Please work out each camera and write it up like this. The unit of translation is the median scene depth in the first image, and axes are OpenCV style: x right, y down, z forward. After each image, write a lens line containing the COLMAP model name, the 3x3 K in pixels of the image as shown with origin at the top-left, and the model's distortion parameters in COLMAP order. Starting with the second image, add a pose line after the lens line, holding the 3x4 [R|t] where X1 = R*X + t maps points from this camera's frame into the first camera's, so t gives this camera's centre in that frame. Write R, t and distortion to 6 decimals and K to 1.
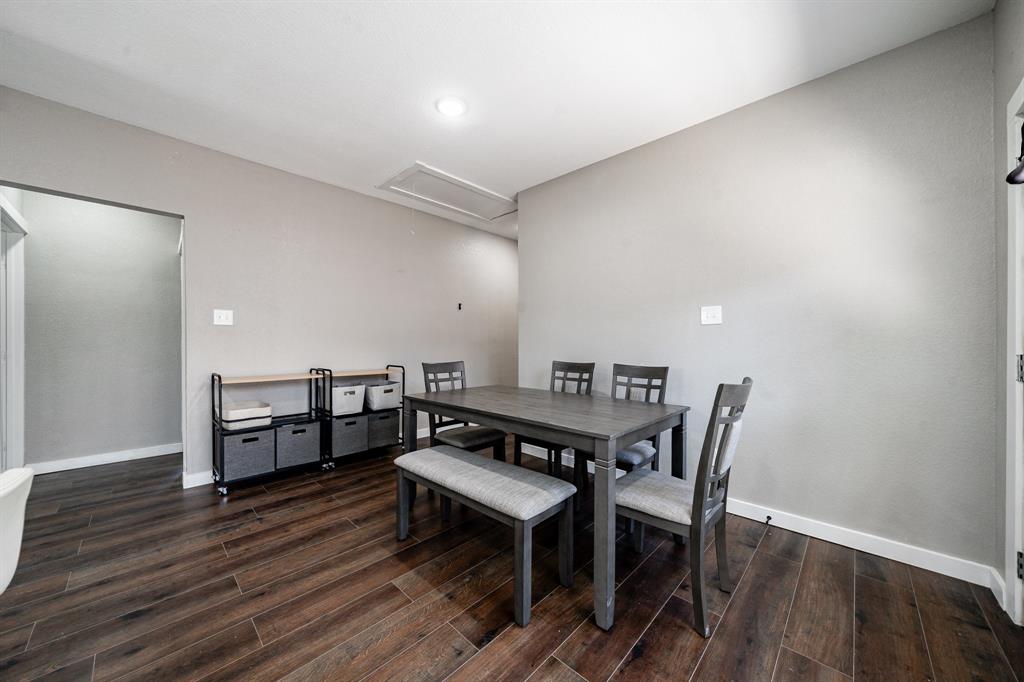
lens RADIAL K [[356.7, 0, 510.1], [0, 356.7, 344.8], [0, 0, 1]] dist [-0.004789, -0.000298]
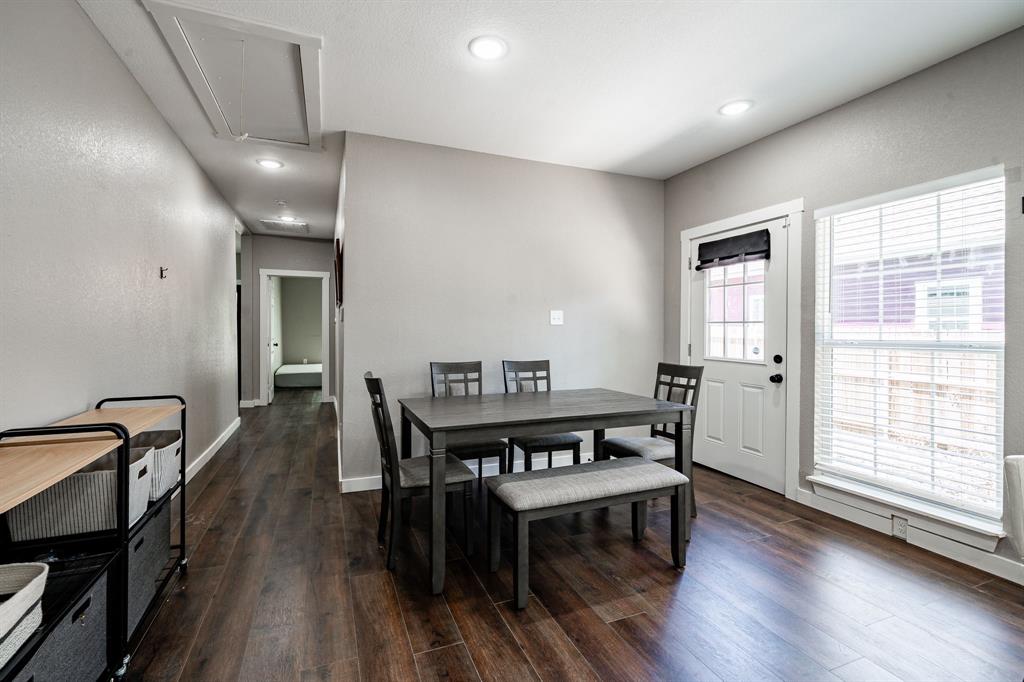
lens RADIAL K [[442.5, 0, 498.0], [0, 442.5, 322.4], [0, 0, 1]] dist [0.005065, 0.000130]
pose [[0.427738, 0.010716, 0.903839, -0.979475], [0.002890, 0.999908, -0.013222, -0.045614], [-0.903898, 0.008268, 0.427668, 0.515772]]
